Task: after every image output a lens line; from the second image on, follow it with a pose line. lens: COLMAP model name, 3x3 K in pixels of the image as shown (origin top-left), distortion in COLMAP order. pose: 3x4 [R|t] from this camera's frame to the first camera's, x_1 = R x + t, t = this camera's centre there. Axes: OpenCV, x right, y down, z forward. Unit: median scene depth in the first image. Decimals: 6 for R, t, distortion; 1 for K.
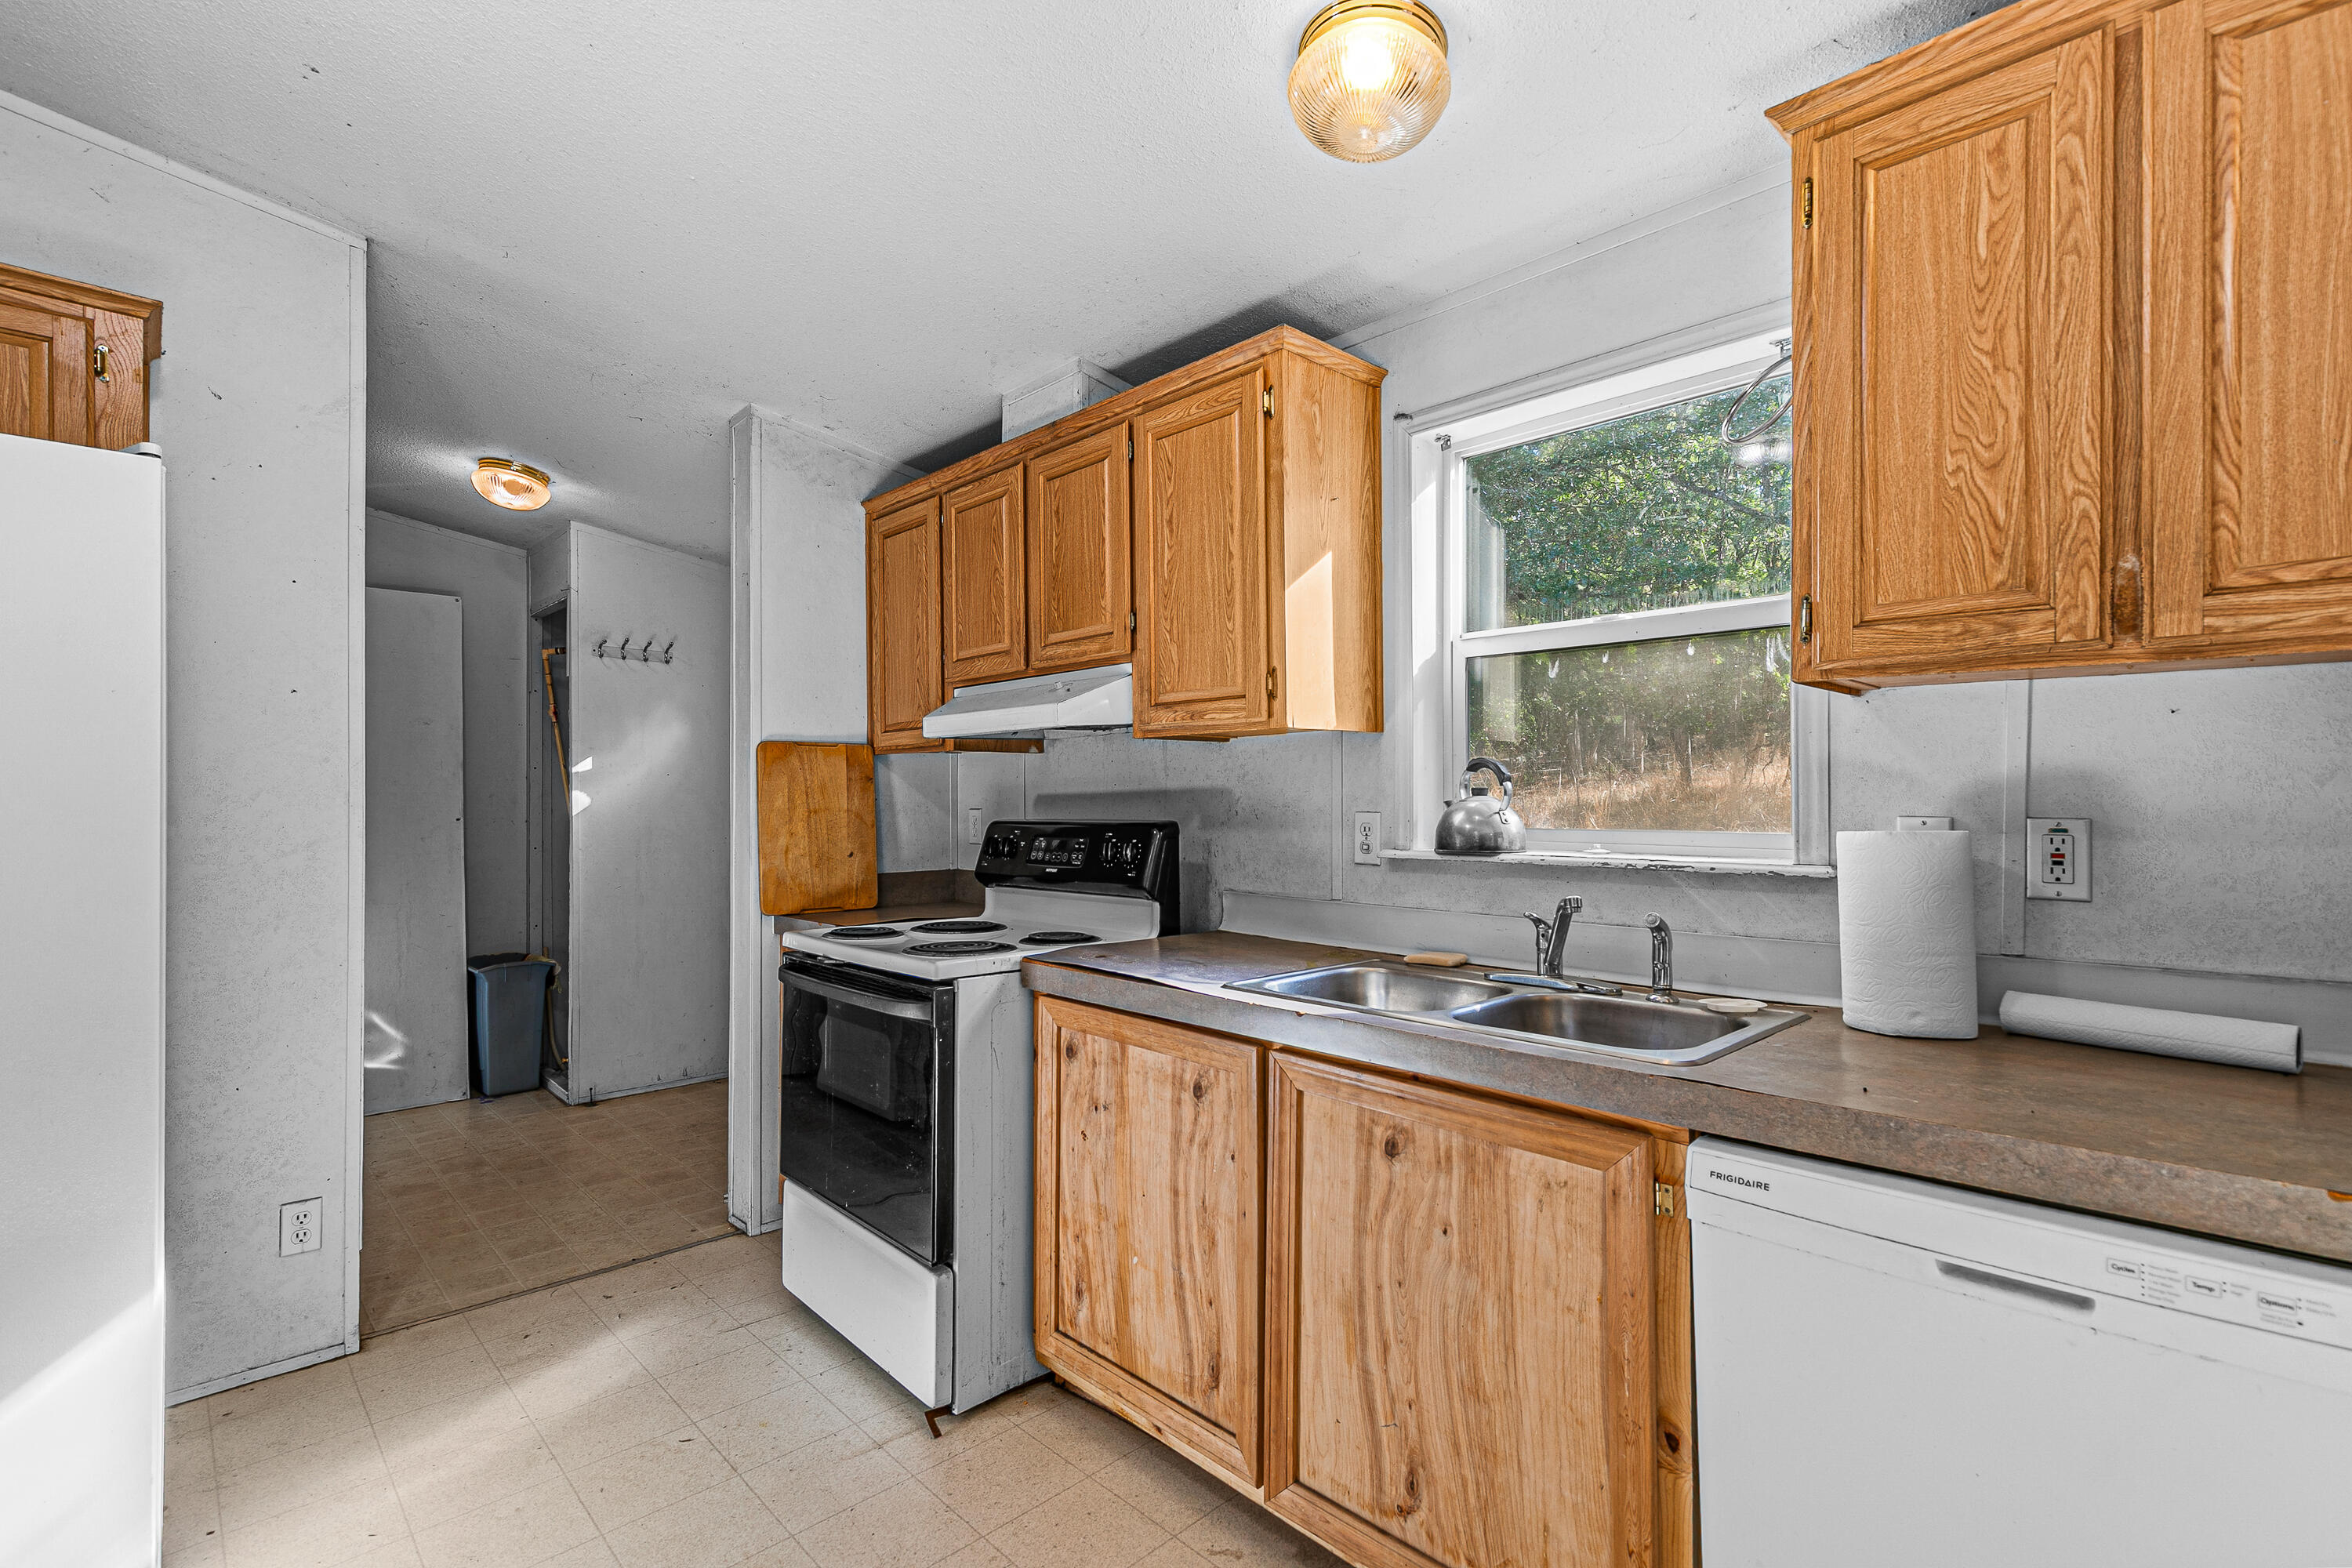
lens RADIAL K [[1043.5, 0, 1168.5], [0, 1043.5, 791.4], [0, 0, 1]] dist [0.006902, -0.000626]
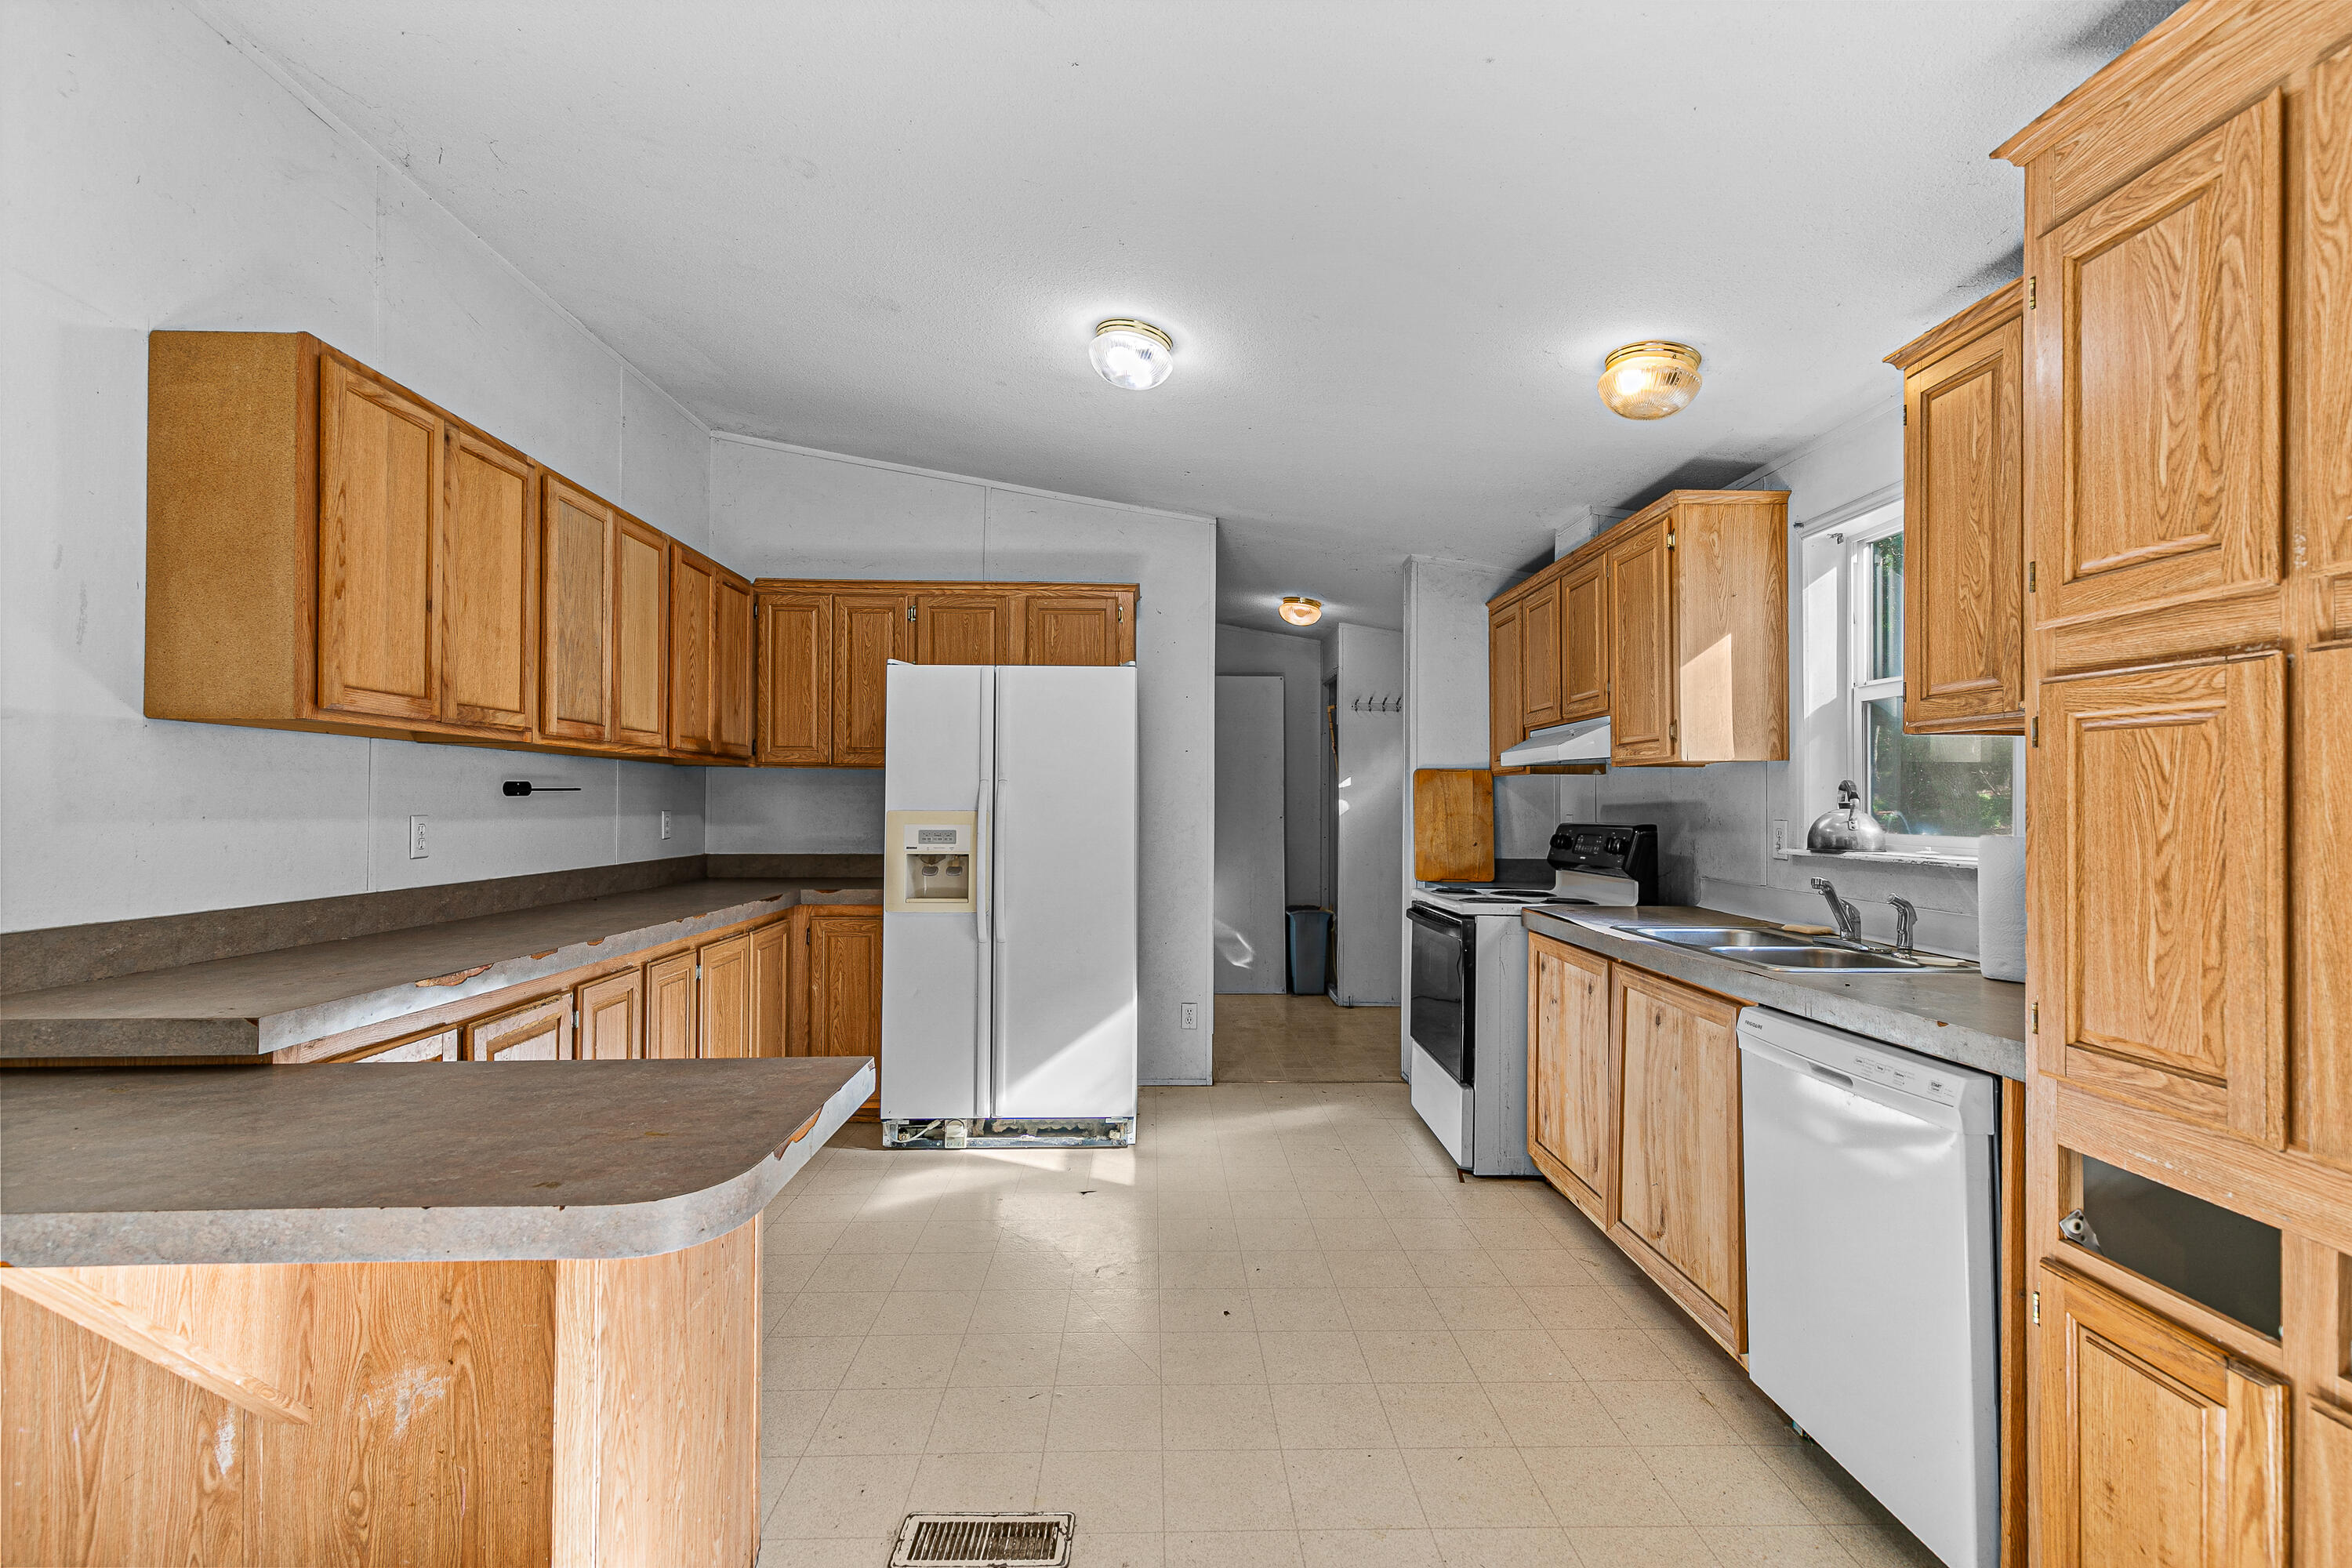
lens RADIAL K [[1043.5, 0, 1207.7], [0, 1043.5, 788.1], [0, 0, 1]] dist [0.006902, -0.000626]
pose [[0.753572, -0.004152, -0.657352, 0.577951], [-0.001881, 0.999962, -0.008473, -0.009169], [0.657363, 0.007621, 0.753536, -0.547508]]
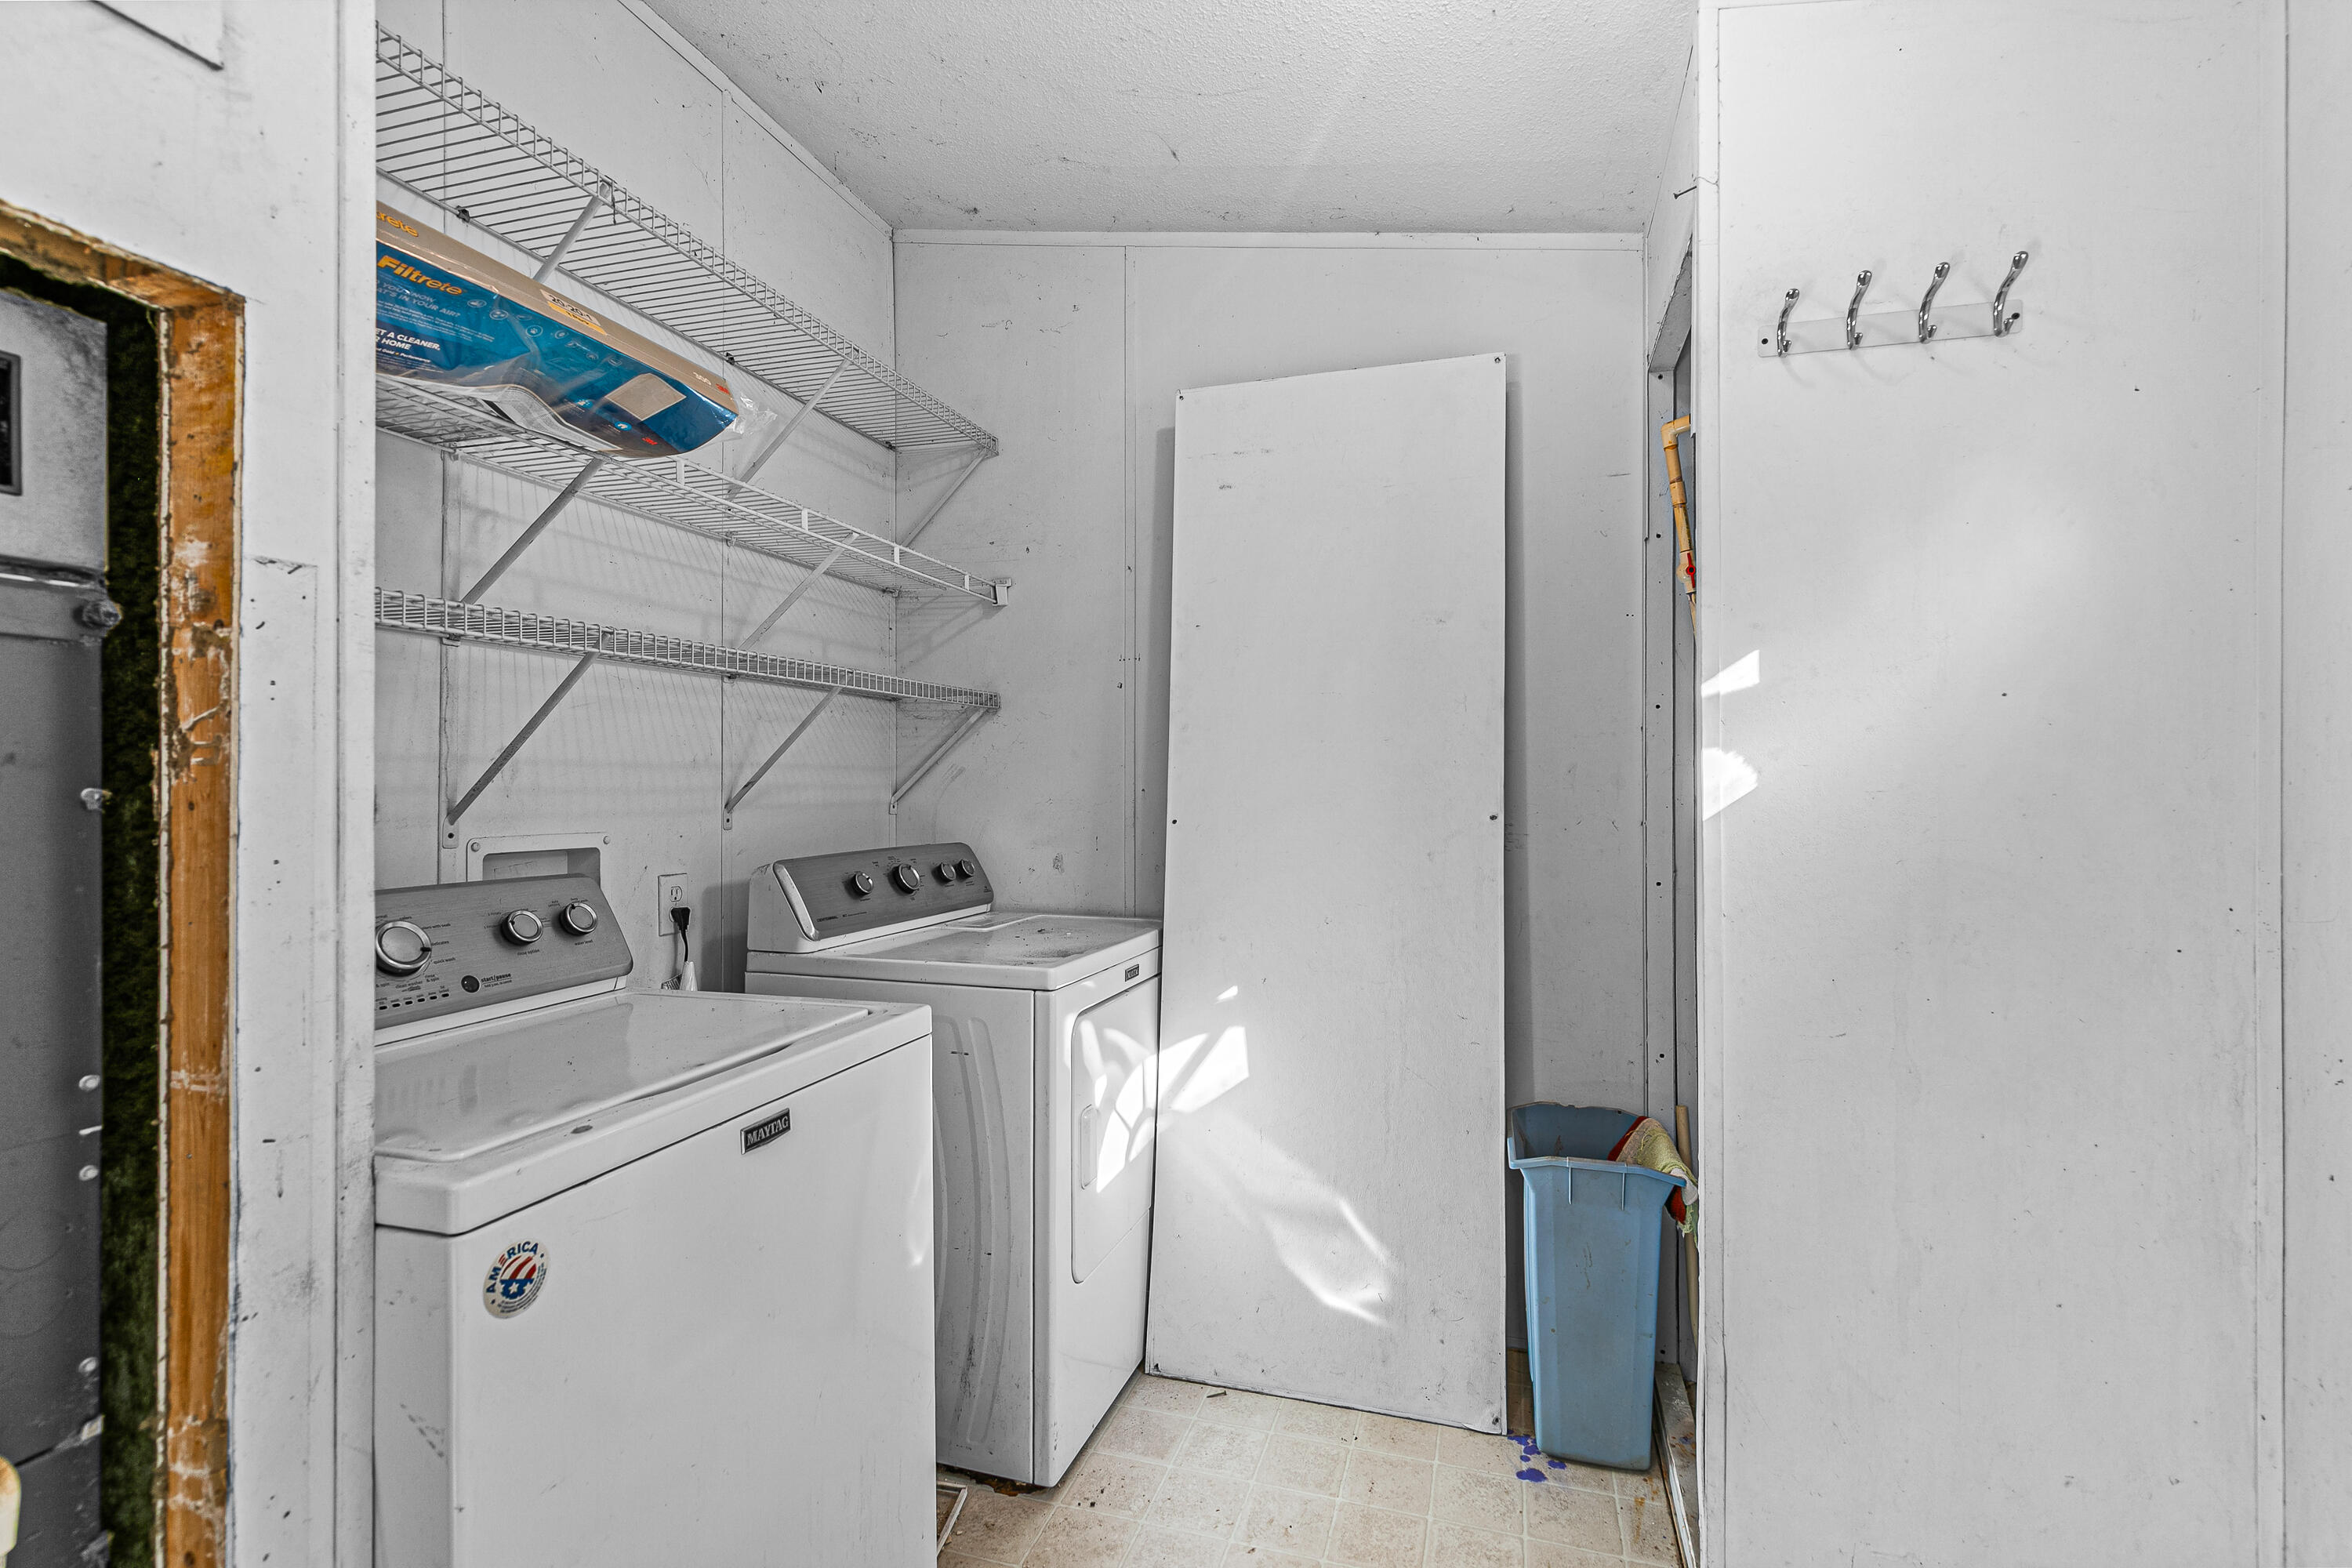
lens RADIAL K [[1043.5, 0, 1189.0], [0, 1043.5, 779.5], [0, 0, 1]] dist [0.006902, -0.000626]
pose [[0.488656, -0.001771, -0.872475, -0.707750], [0.004834, 0.999988, 0.000678, 0.017284], [0.872463, -0.004549, 0.488659, 1.379917]]
